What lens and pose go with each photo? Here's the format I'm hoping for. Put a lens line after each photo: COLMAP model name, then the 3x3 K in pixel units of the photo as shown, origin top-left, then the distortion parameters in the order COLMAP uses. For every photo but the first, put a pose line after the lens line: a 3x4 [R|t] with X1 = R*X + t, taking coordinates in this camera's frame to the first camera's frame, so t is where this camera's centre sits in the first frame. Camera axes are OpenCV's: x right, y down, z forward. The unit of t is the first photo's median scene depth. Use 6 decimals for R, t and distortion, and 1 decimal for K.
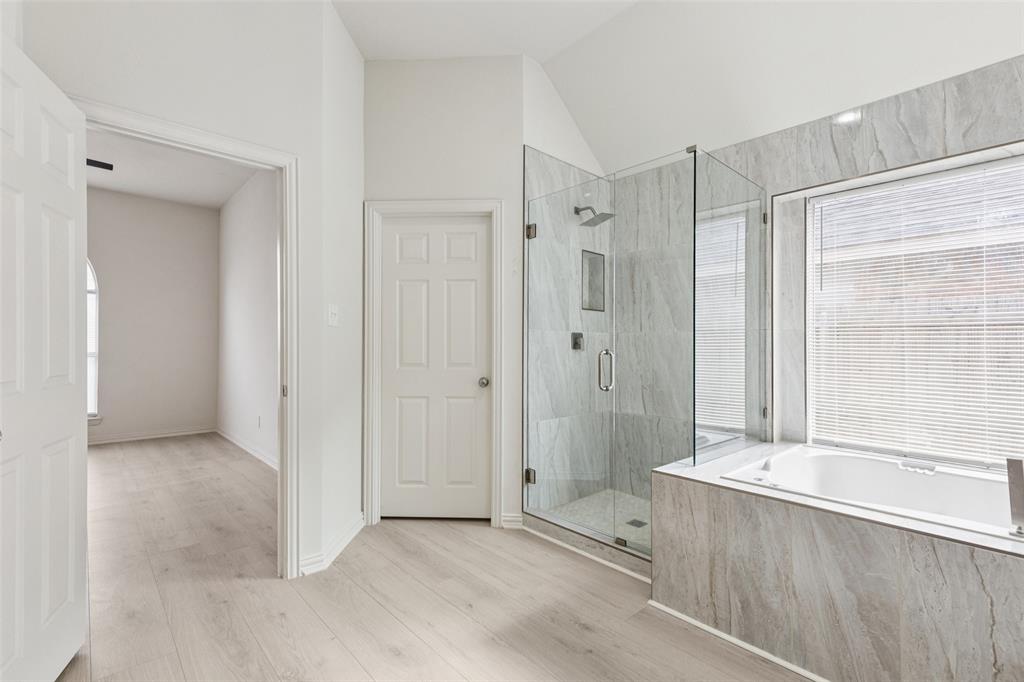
lens RADIAL K [[461.4, 0, 508.7], [0, 461.4, 343.6], [0, 0, 1]] dist [0.011258, -0.000425]
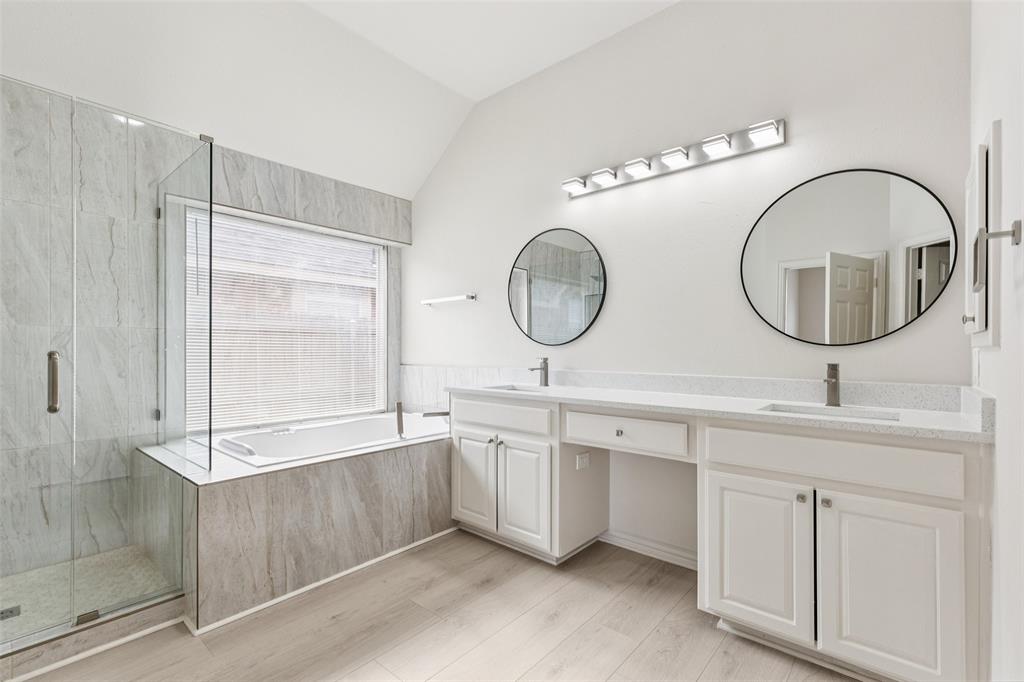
lens RADIAL K [[461.4, 0, 508.5], [0, 461.4, 346.1], [0, 0, 1]] dist [0.011258, -0.000425]
pose [[-0.115669, -0.002310, 0.993285, -0.735613], [-0.010034, 0.999949, 0.001157, -0.003447], [-0.993237, -0.009833, -0.115686, 0.576359]]
